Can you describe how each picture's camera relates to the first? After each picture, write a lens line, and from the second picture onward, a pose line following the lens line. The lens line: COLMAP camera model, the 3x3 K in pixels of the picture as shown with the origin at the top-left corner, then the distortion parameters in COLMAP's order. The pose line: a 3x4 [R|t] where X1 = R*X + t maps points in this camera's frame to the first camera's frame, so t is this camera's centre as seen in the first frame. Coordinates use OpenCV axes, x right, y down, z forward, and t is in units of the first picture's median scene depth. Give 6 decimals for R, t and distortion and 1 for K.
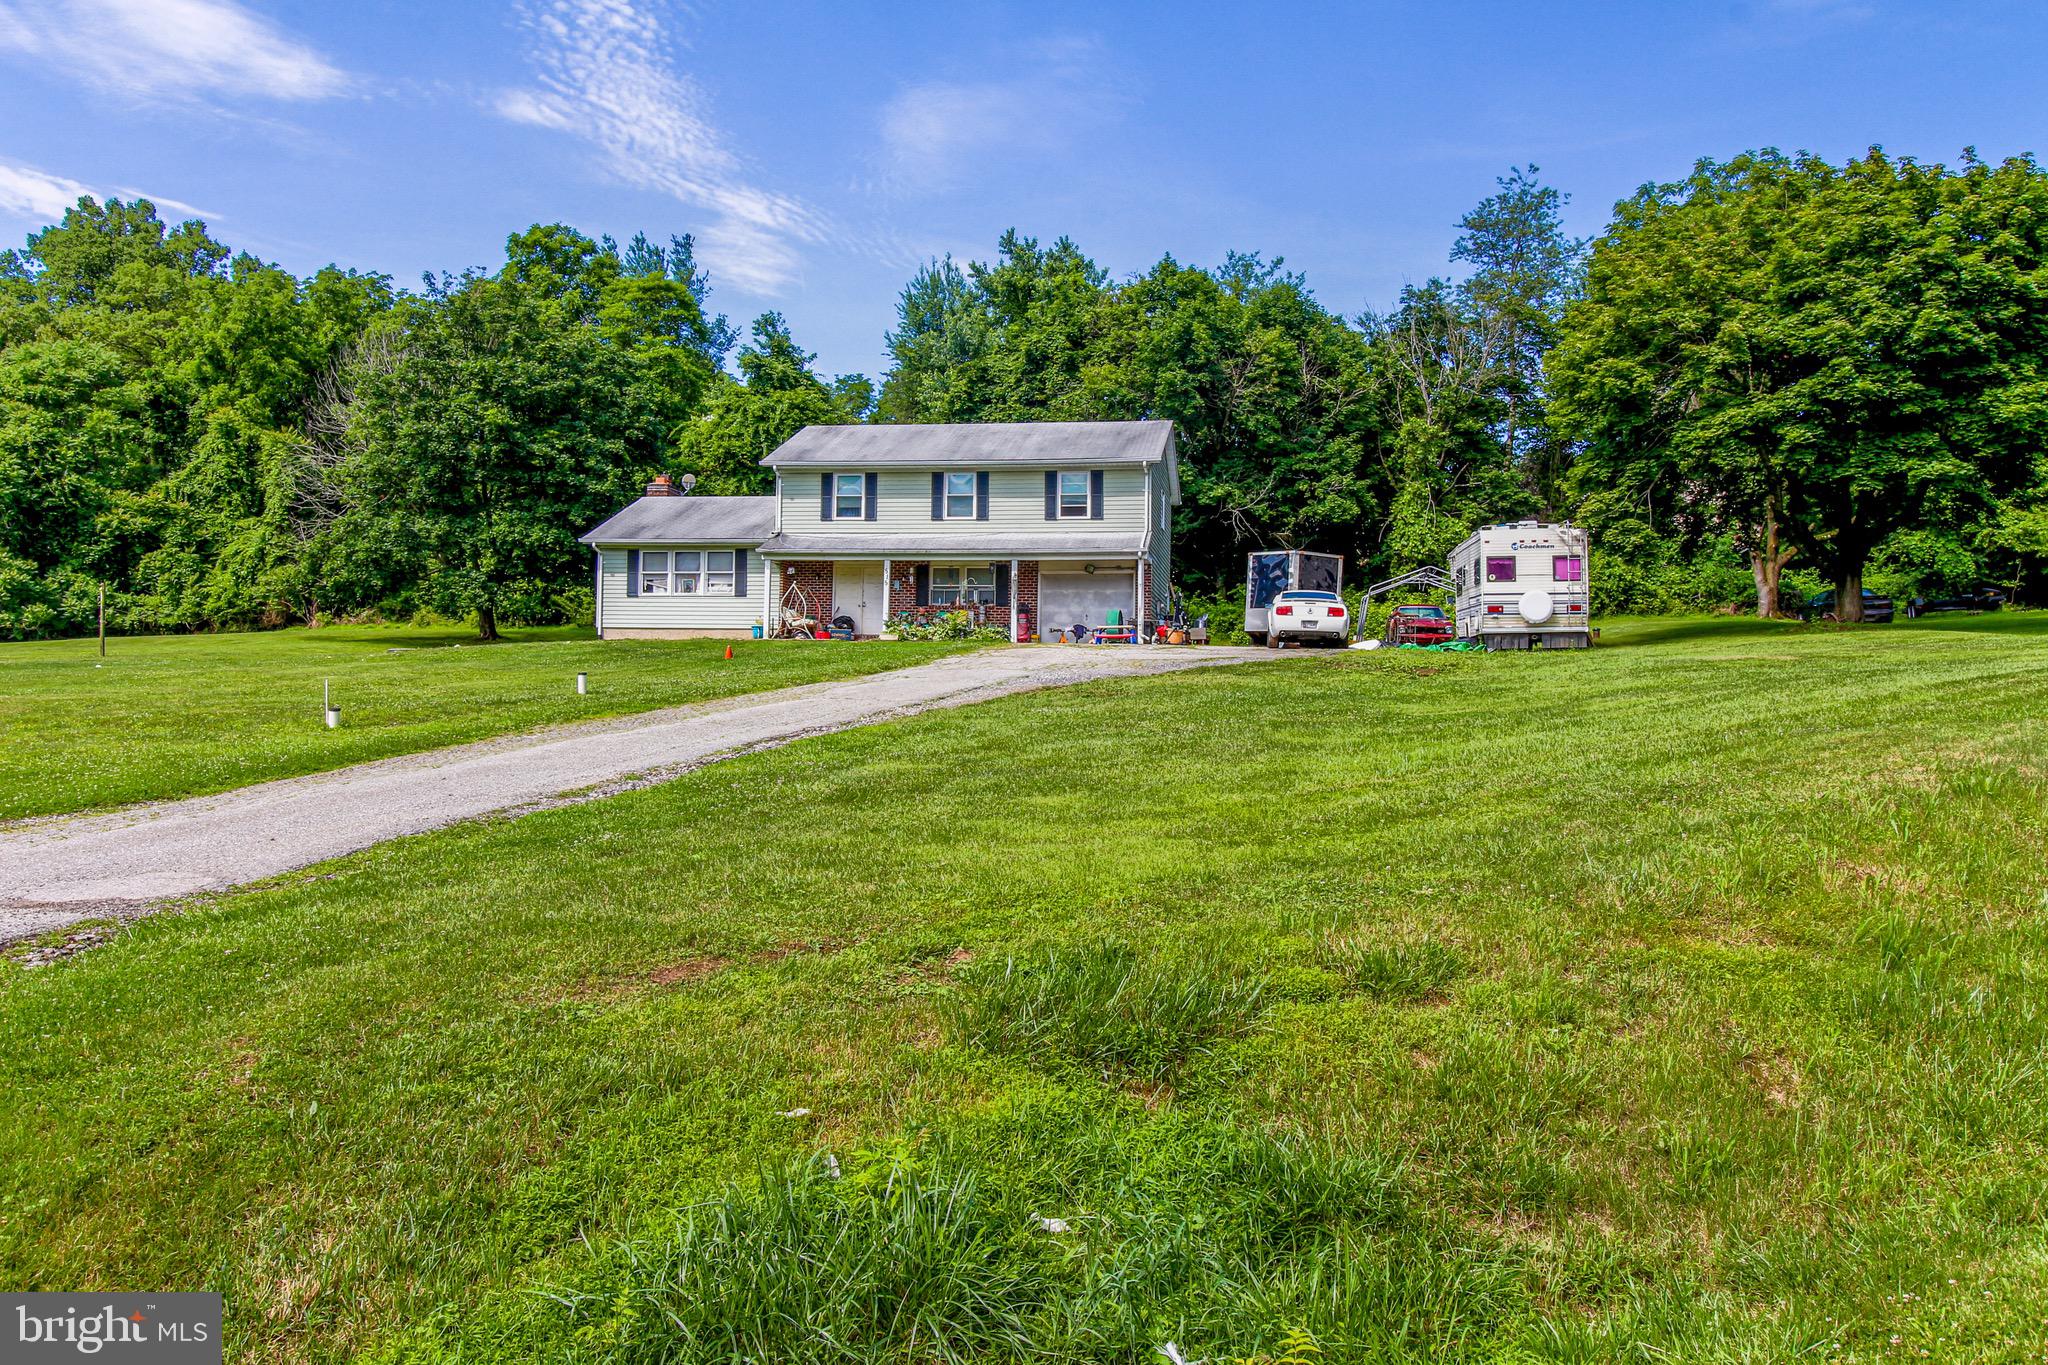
lens RADIAL K [[1606.1, 0, 1022.0], [0, 1606.1, 670.5], [0, 0, 1]] dist [-0.022148, 0.012416]
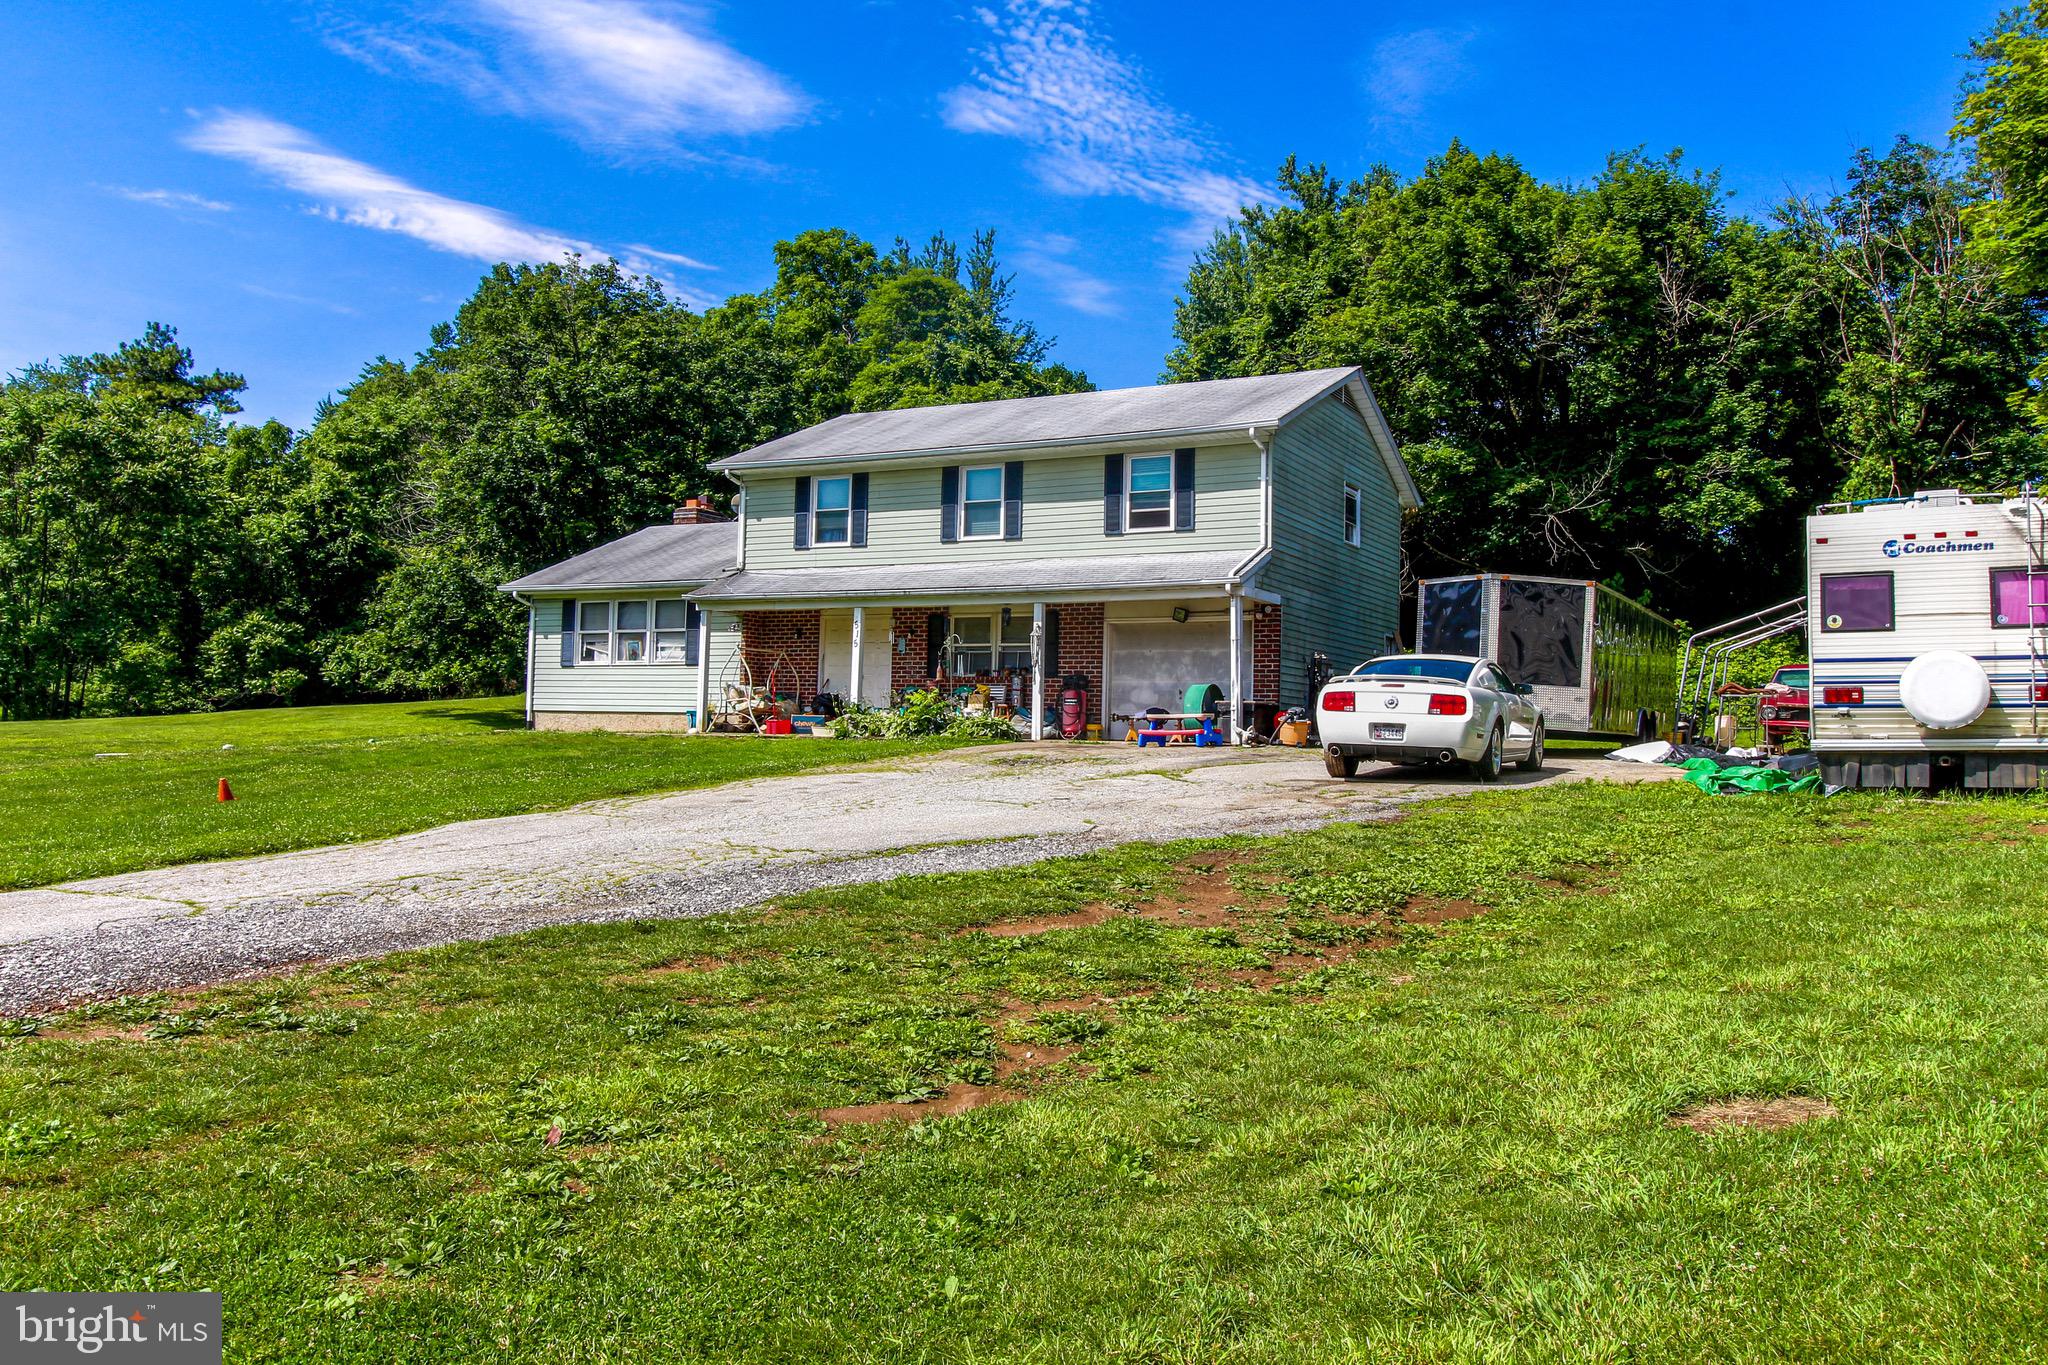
lens RADIAL K [[1606.1, 0, 1014.6], [0, 1606.1, 674.4], [0, 0, 1]] dist [-0.022148, 0.012416]
pose [[0.944331, -0.009151, -0.328870, 0.158341], [0.001752, 0.999739, -0.022788, -0.024166], [0.328992, 0.020944, 0.944100, 0.364634]]
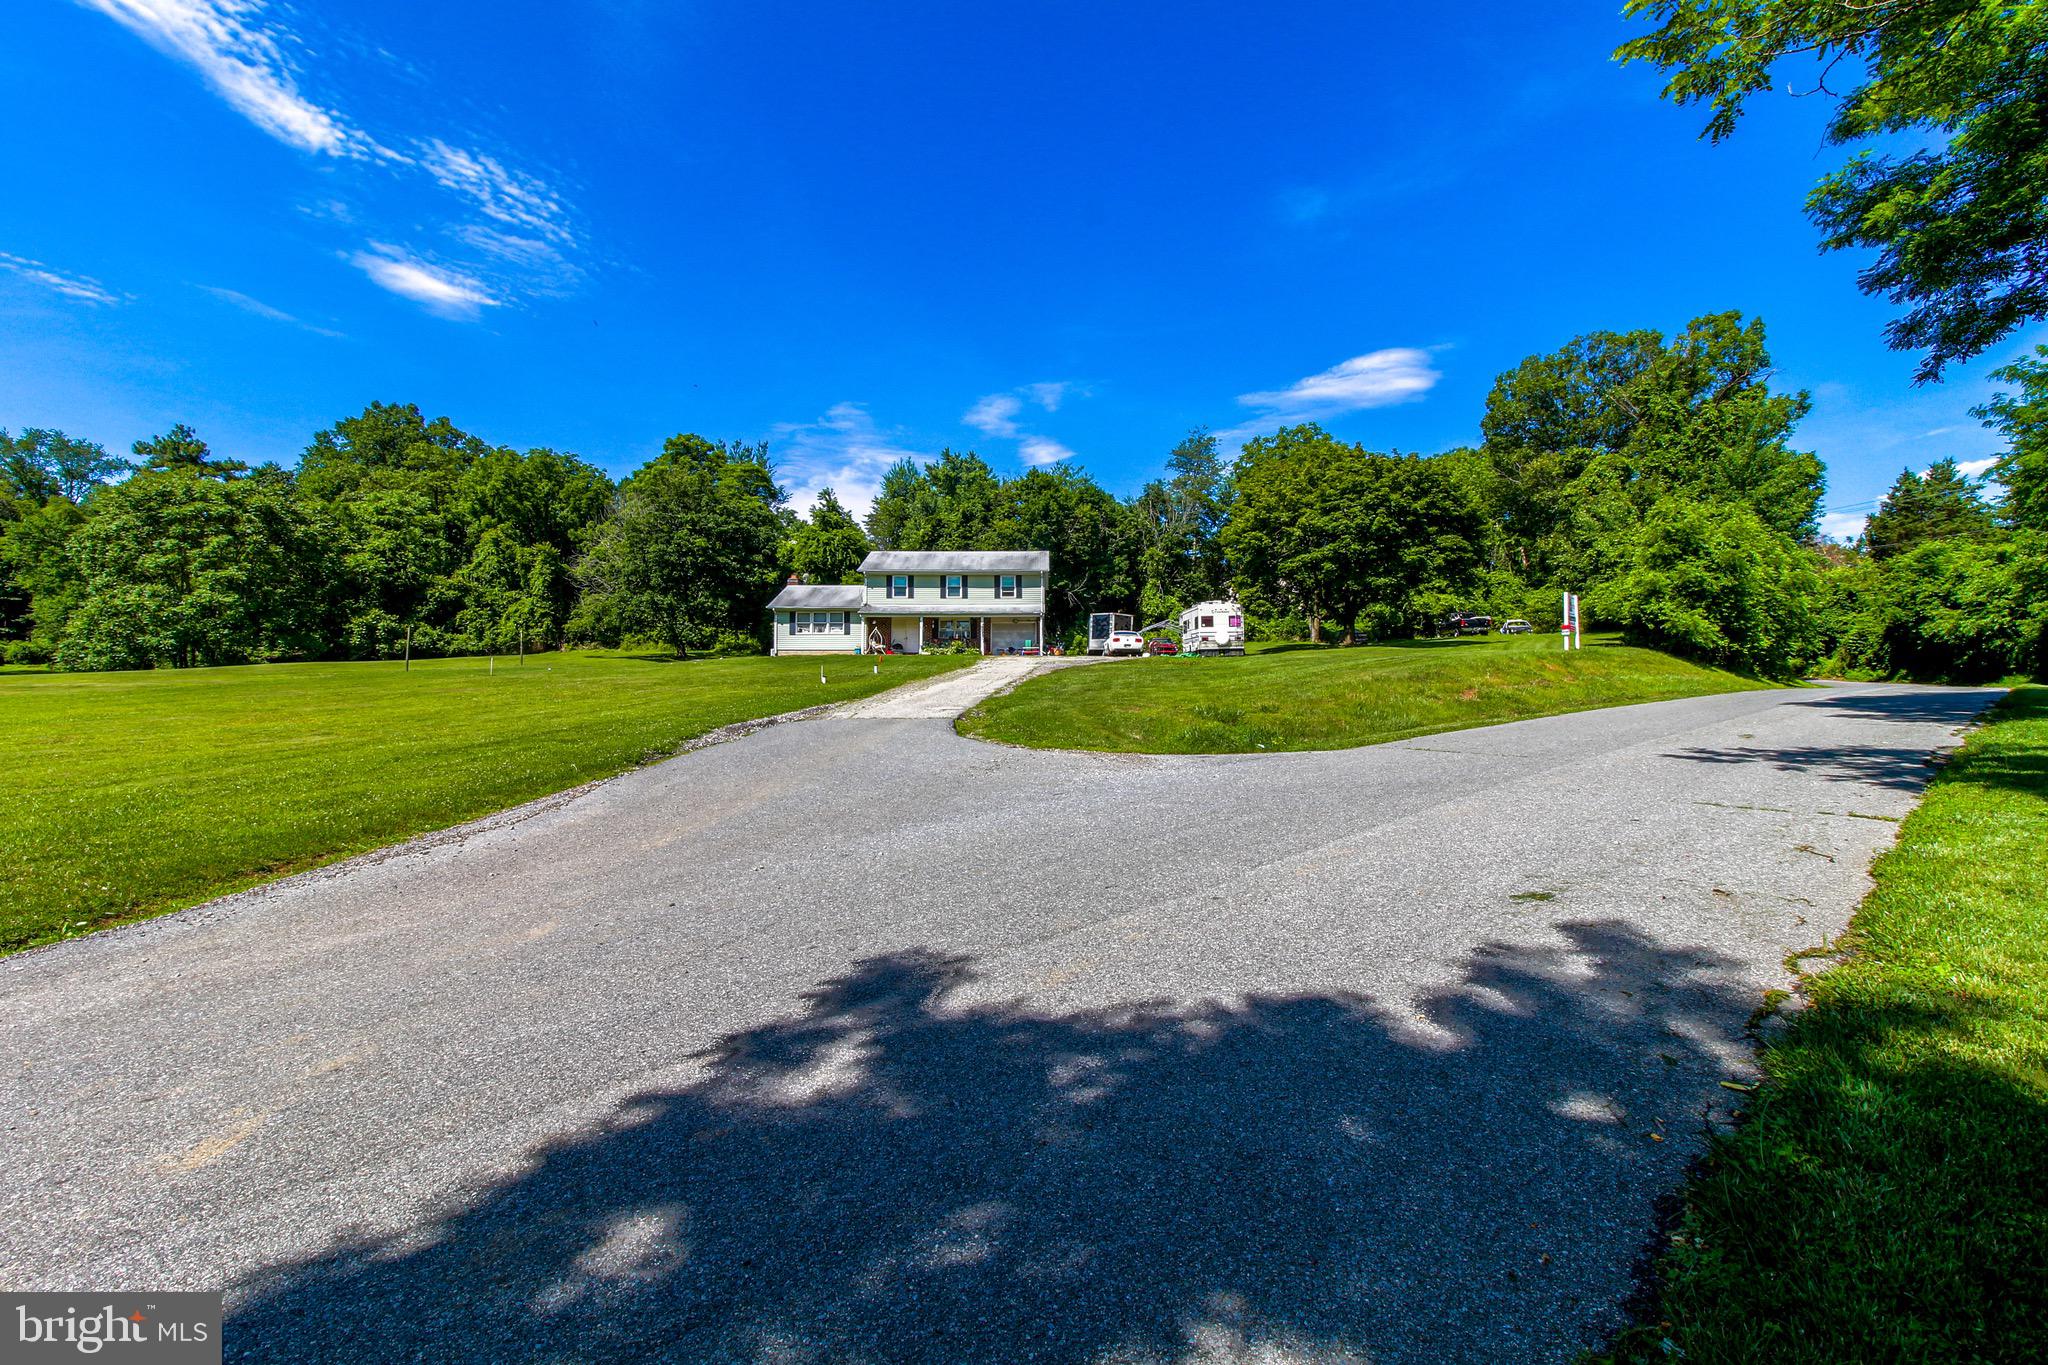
lens RADIAL K [[926.9, 0, 1029.3], [0, 926.9, 673.4], [0, 0, 1]] dist [-0.004981, -0.002880]
pose [[0.989506, -0.009215, 0.144201, -0.104014], [0.009607, 0.999952, -0.002024, 0.008142], [-0.144175, 0.003388, 0.989546, -0.199611]]
